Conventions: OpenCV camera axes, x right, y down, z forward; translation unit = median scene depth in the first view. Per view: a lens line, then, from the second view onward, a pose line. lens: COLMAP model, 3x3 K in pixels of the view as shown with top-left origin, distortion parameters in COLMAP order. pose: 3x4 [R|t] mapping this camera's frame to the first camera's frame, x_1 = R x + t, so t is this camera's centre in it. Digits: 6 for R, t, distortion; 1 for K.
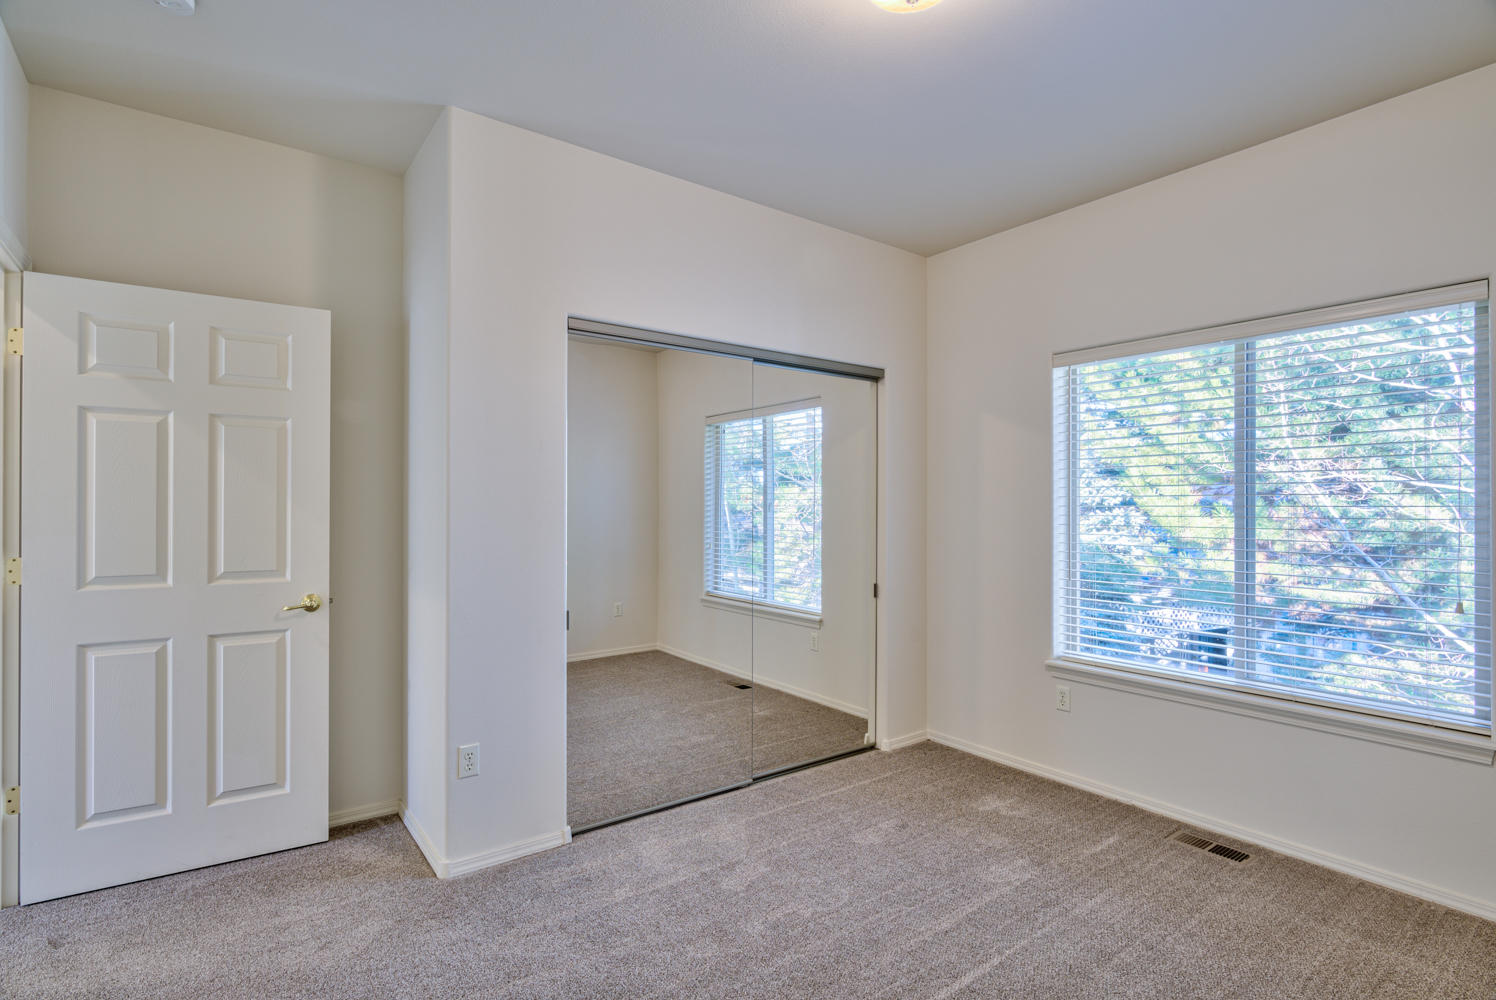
lens RADIAL K [[728.7, 0, 748.0], [0, 728.7, 500.0], [0, 0, 1]] dist [-0.002405, 0.000440]
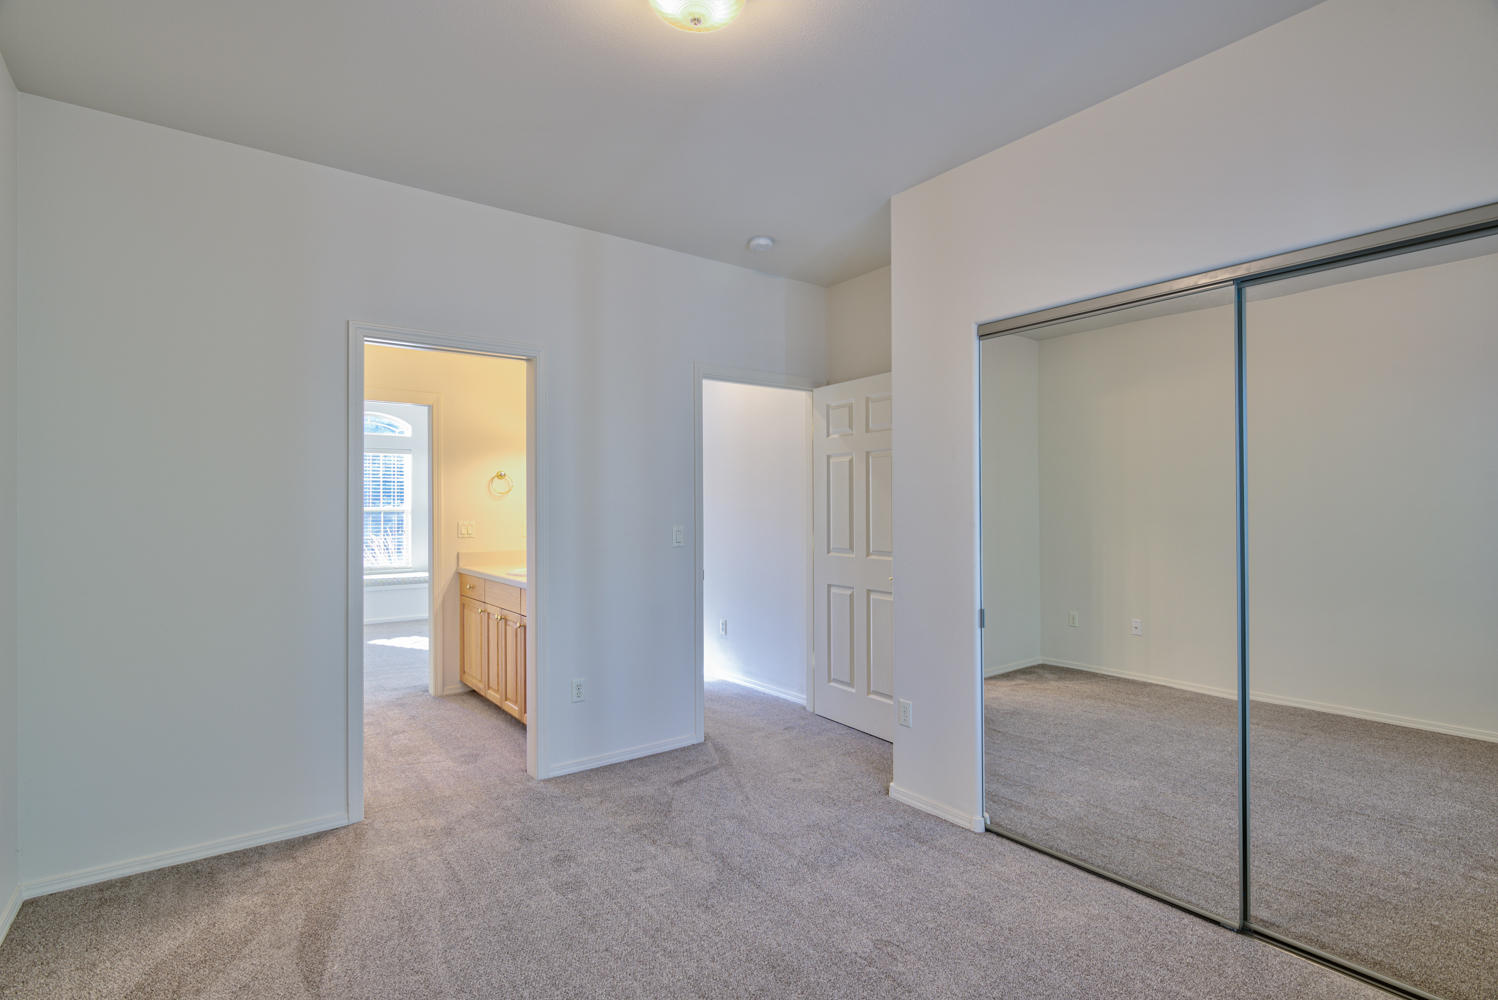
lens RADIAL K [[729.6, 0, 749.0], [0, 729.6, 500.0], [0, 0, 1]] dist [-0.002405, 0.000440]
pose [[0.001374, -0.018800, -0.999822, 0.822111], [0.003108, 0.999819, -0.018796, 0.017258], [0.999994, -0.003081, 0.001432, 0.696300]]
